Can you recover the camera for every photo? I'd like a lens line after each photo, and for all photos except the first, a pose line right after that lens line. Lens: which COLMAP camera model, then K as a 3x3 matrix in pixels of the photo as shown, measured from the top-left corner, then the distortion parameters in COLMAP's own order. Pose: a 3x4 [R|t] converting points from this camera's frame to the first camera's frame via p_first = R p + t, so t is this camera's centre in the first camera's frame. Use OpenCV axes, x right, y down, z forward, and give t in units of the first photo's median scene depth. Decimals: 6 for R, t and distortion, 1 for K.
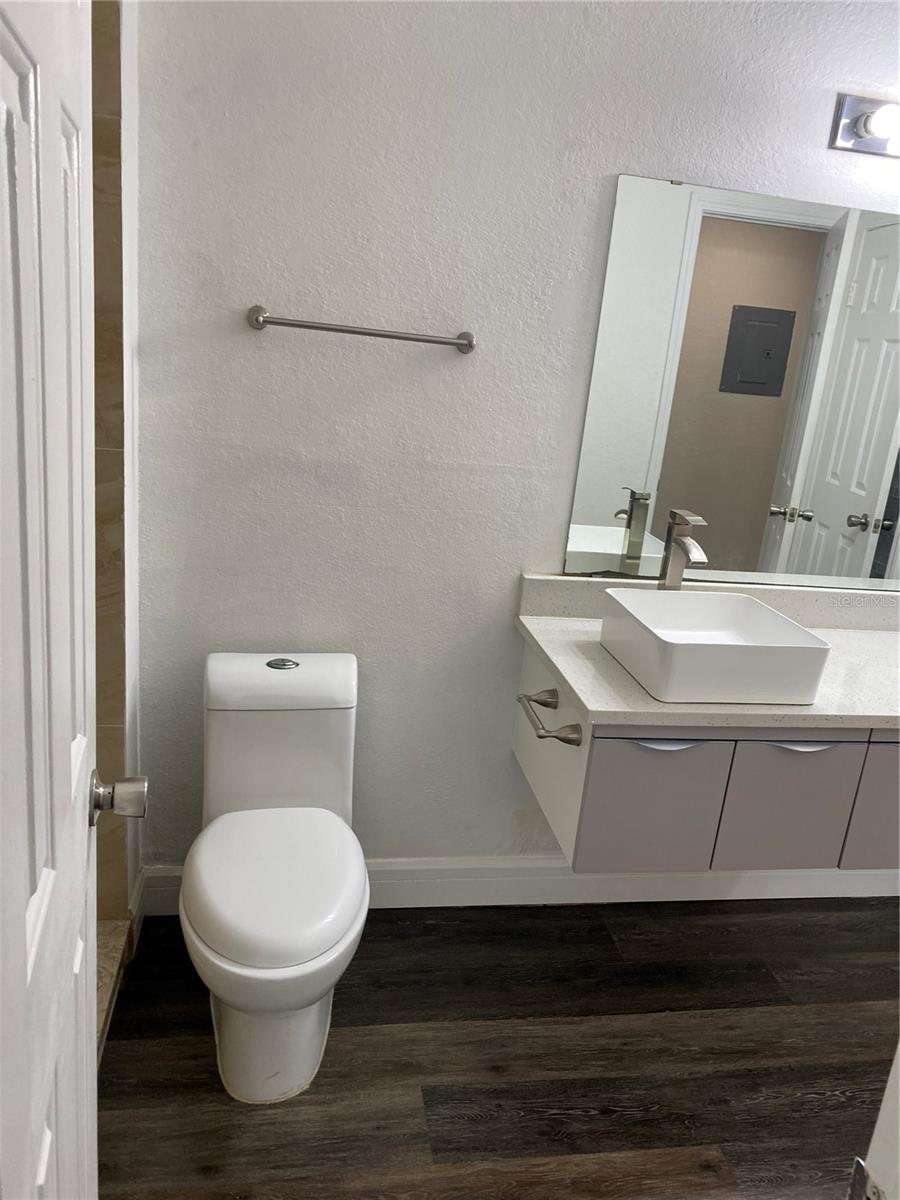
lens RADIAL K [[919.6, 0, 450.0], [0, 919.6, 600.0], [0, 0, 1]] dist [0.010459, -0.004180]
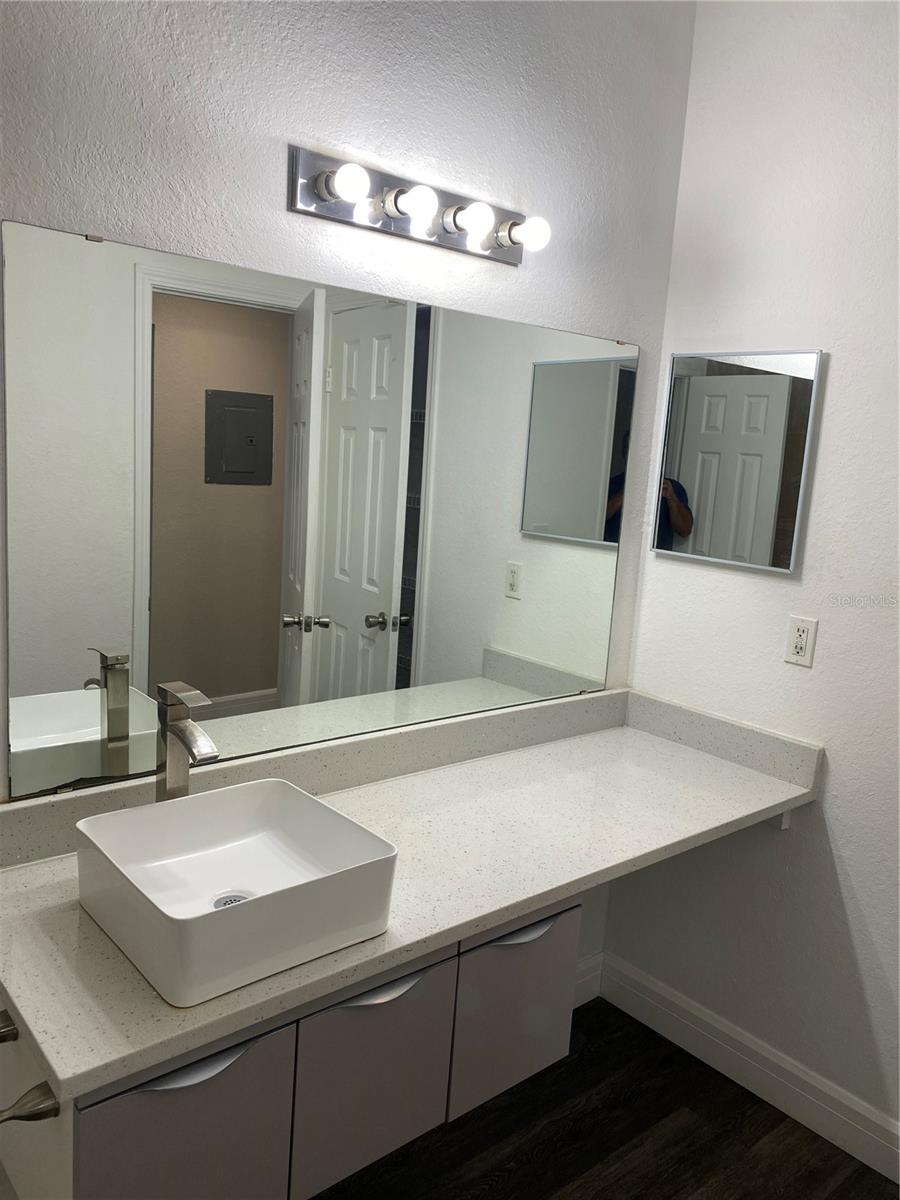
lens RADIAL K [[929.1, 0, 451.5], [0, 929.1, 588.5], [0, 0, 1]] dist [0.081863, -0.131672]
pose [[0.861087, -0.118968, 0.494345, 0.053768], [0.163656, 0.985352, -0.047935, -0.062155], [-0.481401, 0.122178, 0.867943, 0.157114]]
